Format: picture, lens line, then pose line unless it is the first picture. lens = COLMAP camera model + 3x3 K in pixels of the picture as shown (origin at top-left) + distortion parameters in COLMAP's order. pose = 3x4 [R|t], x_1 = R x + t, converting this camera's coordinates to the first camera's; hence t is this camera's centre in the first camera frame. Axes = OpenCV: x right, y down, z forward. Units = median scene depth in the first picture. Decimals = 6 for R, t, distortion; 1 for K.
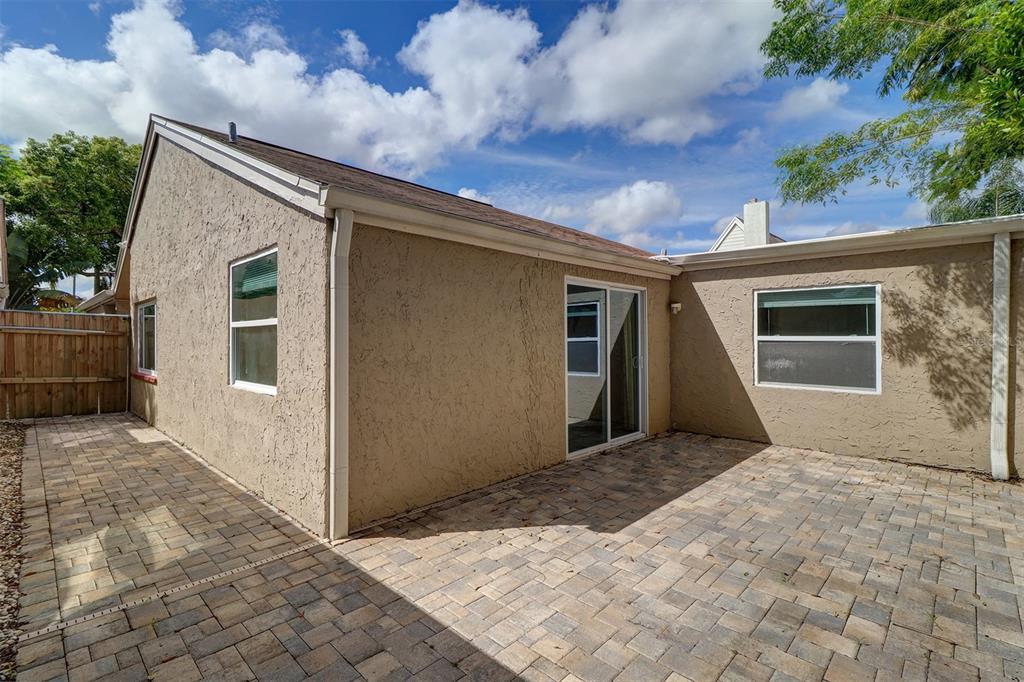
lens RADIAL K [[476.7, 0, 508.1], [0, 476.7, 333.4], [0, 0, 1]] dist [-0.001321, -0.000666]
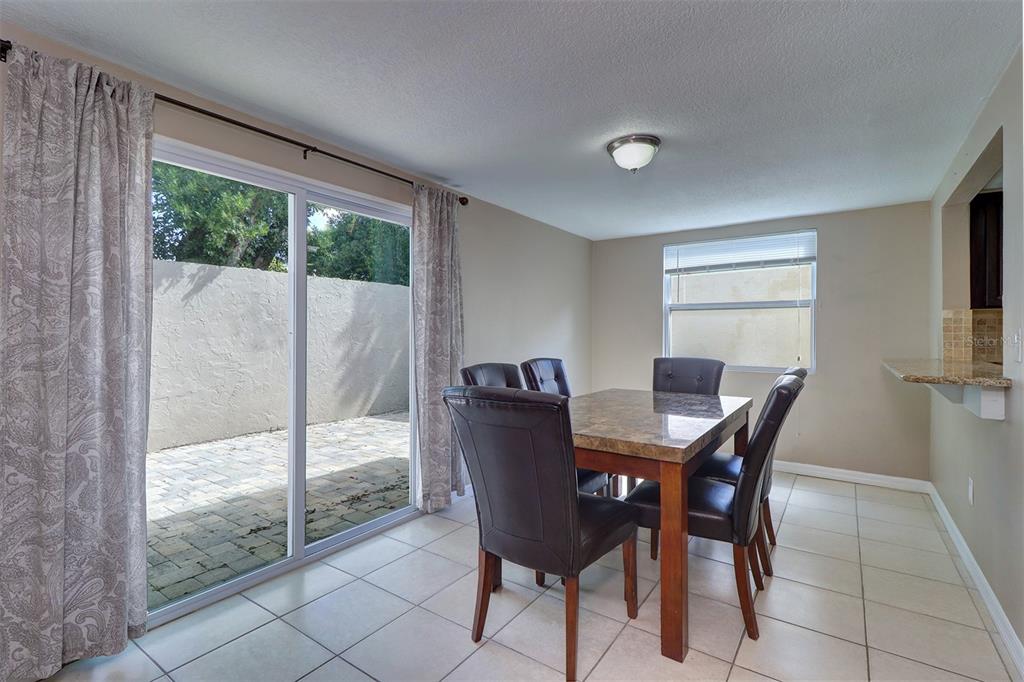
lens RADIAL K [[483.8, 0, 512.0], [0, 483.8, 341.0], [0, 0, 1]] dist [-0.001070, -0.000037]
pose [[-0.988152, 0.005022, -0.153393, 0.130800], [0.004590, 0.999984, 0.003170, 0.058421], [0.153407, 0.002429, -0.988160, 2.340266]]
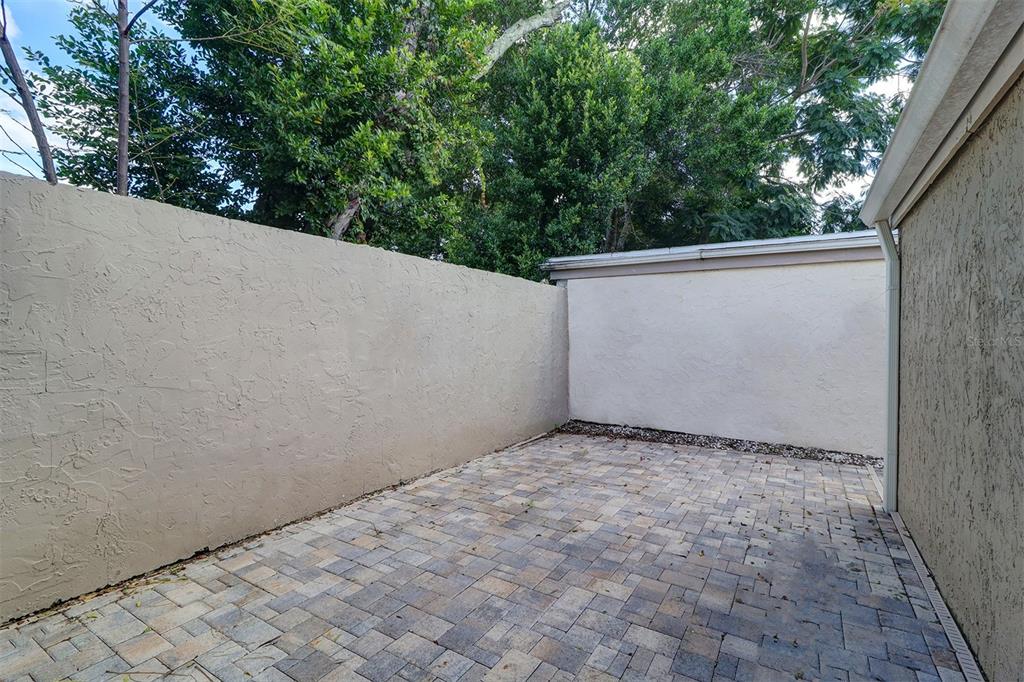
lens RADIAL K [[483.8, 0, 512.0], [0, 483.8, 341.0], [0, 0, 1]] dist [-0.001070, -0.000037]
pose [[-0.976233, -0.003738, -0.216693, 0.683395], [-0.004738, 0.999980, 0.004097, 0.022728], [0.216673, 0.005026, -0.976231, 1.713913]]
